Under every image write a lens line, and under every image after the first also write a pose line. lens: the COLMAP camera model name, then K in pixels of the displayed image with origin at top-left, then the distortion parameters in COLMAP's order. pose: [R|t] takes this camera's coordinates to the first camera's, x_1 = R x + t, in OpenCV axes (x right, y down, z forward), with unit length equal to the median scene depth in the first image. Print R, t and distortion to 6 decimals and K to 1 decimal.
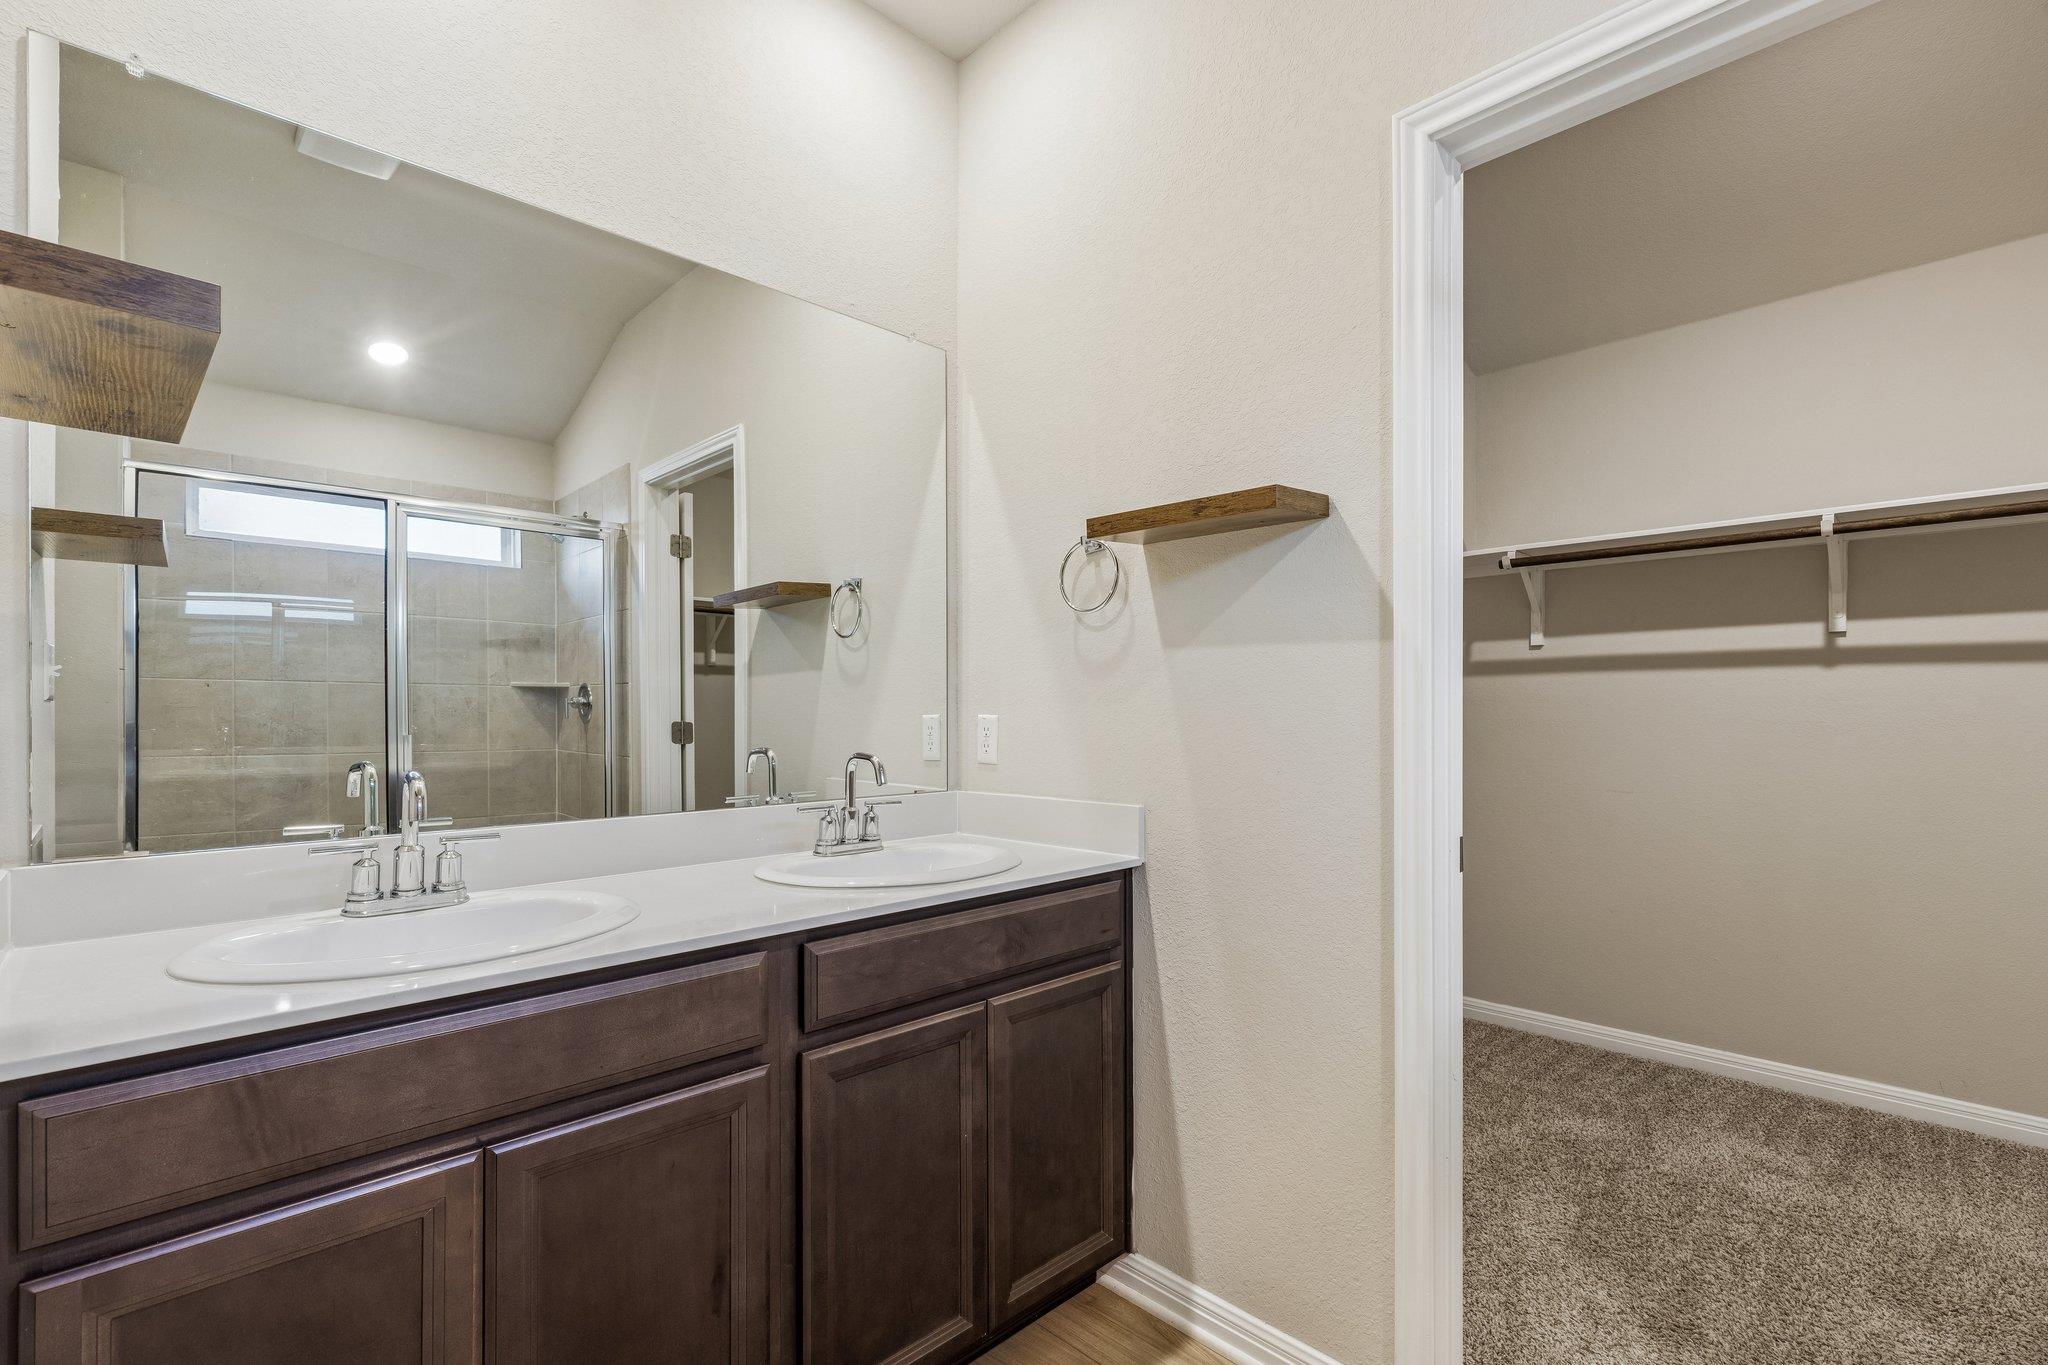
lens RADIAL K [[918.5, 0, 1024.9], [0, 918.5, 697.3], [0, 0, 1]] dist [0.004131, -0.000254]
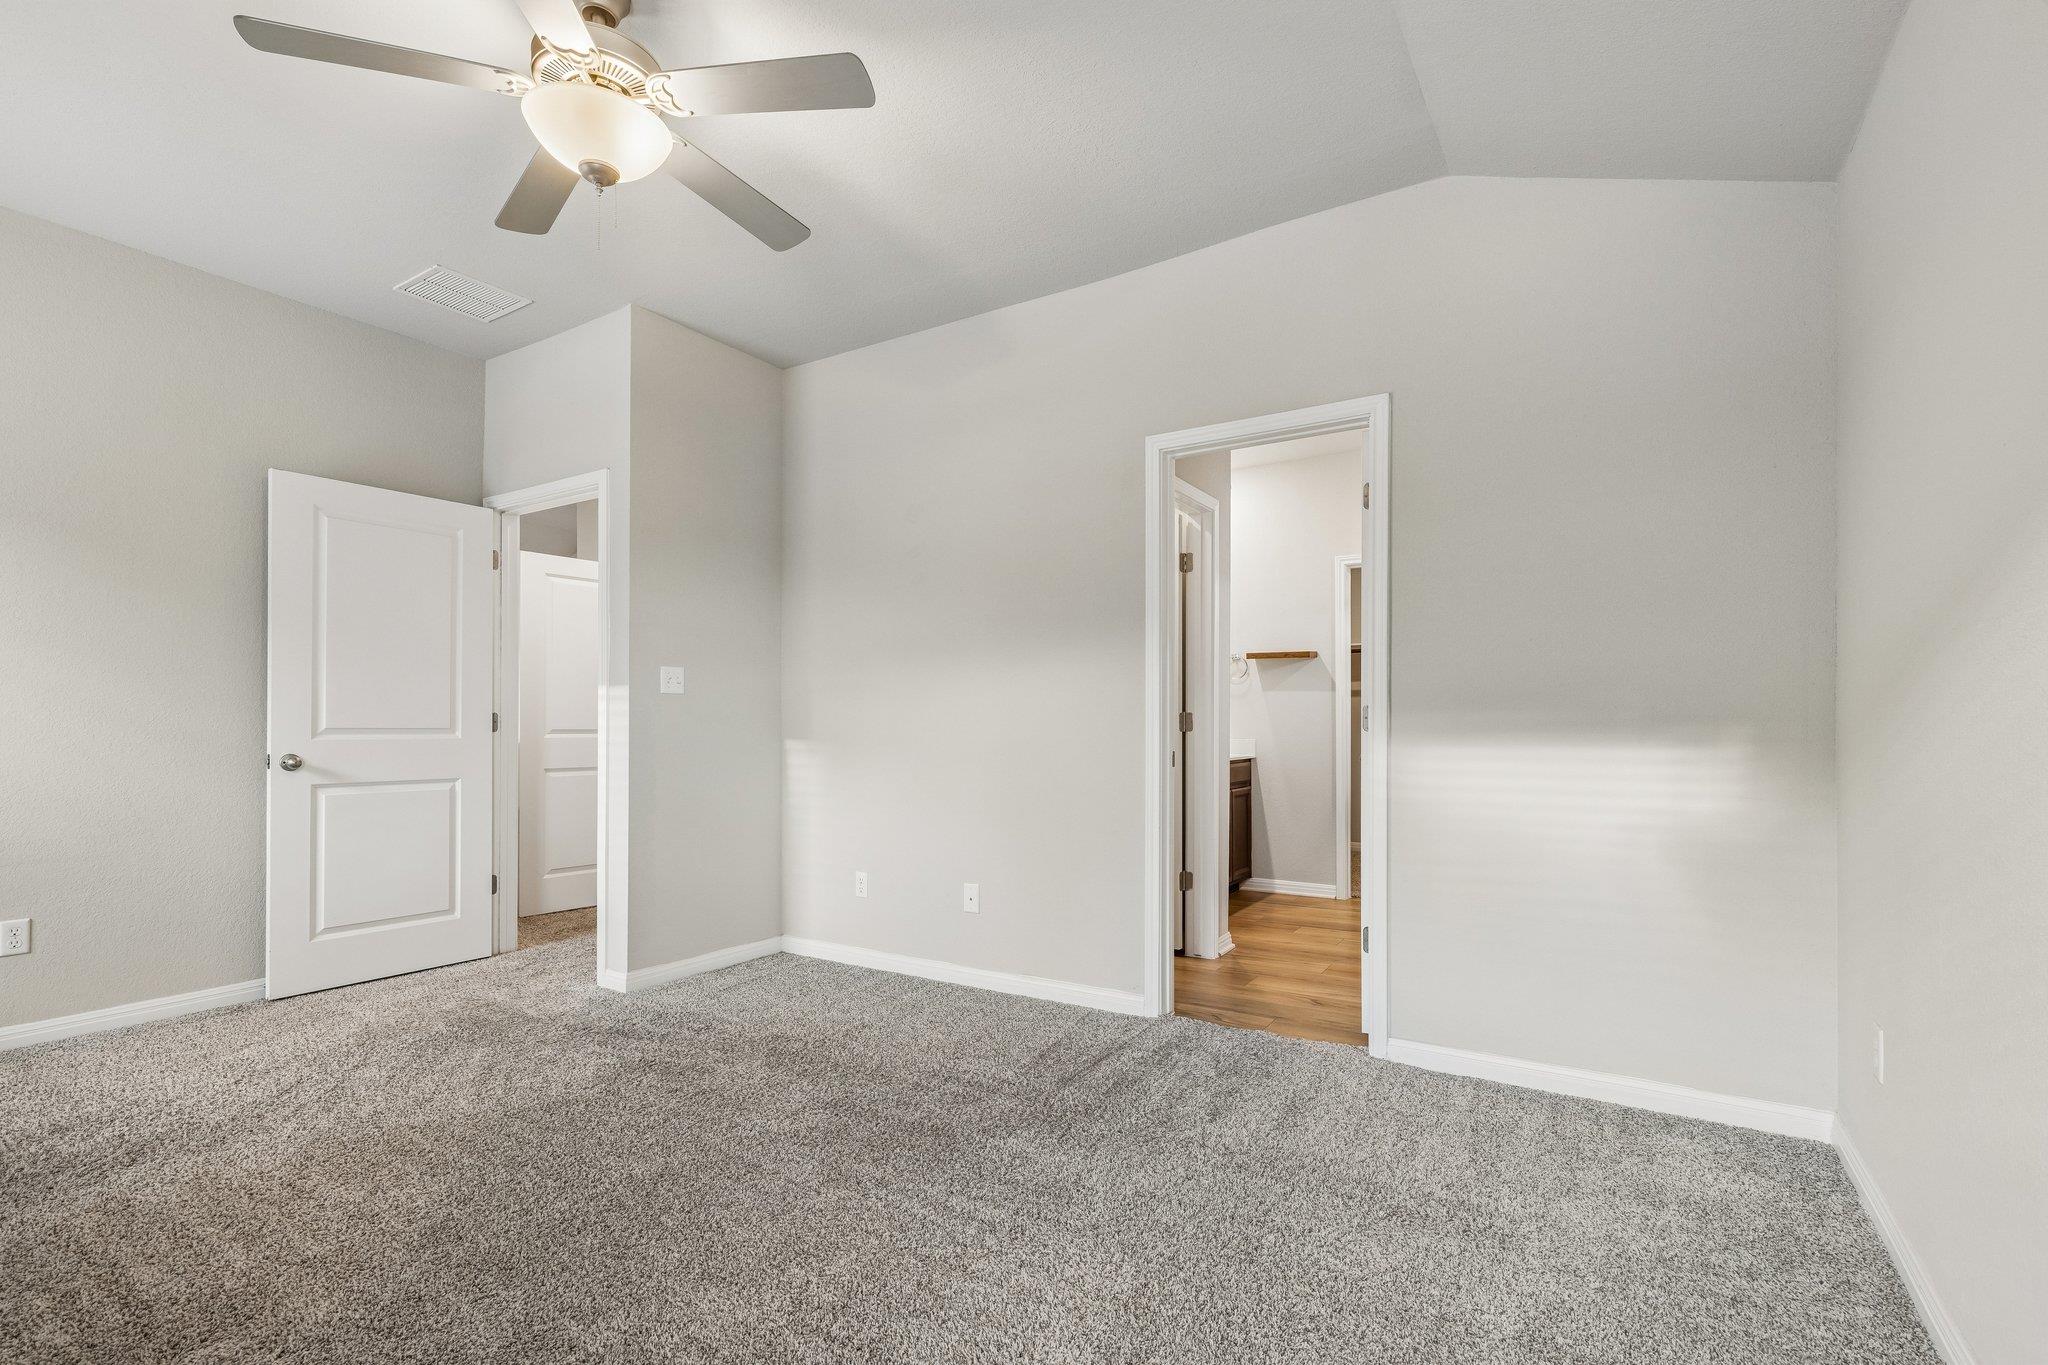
lens RADIAL K [[918.5, 0, 1024.9], [0, 918.5, 697.3], [0, 0, 1]] dist [0.004131, -0.000254]
pose [[0.972430, 0.004353, 0.233153, -2.087328], [-0.003082, 0.999978, -0.005815, -0.015051], [-0.233174, 0.004937, 0.972423, -2.884694]]
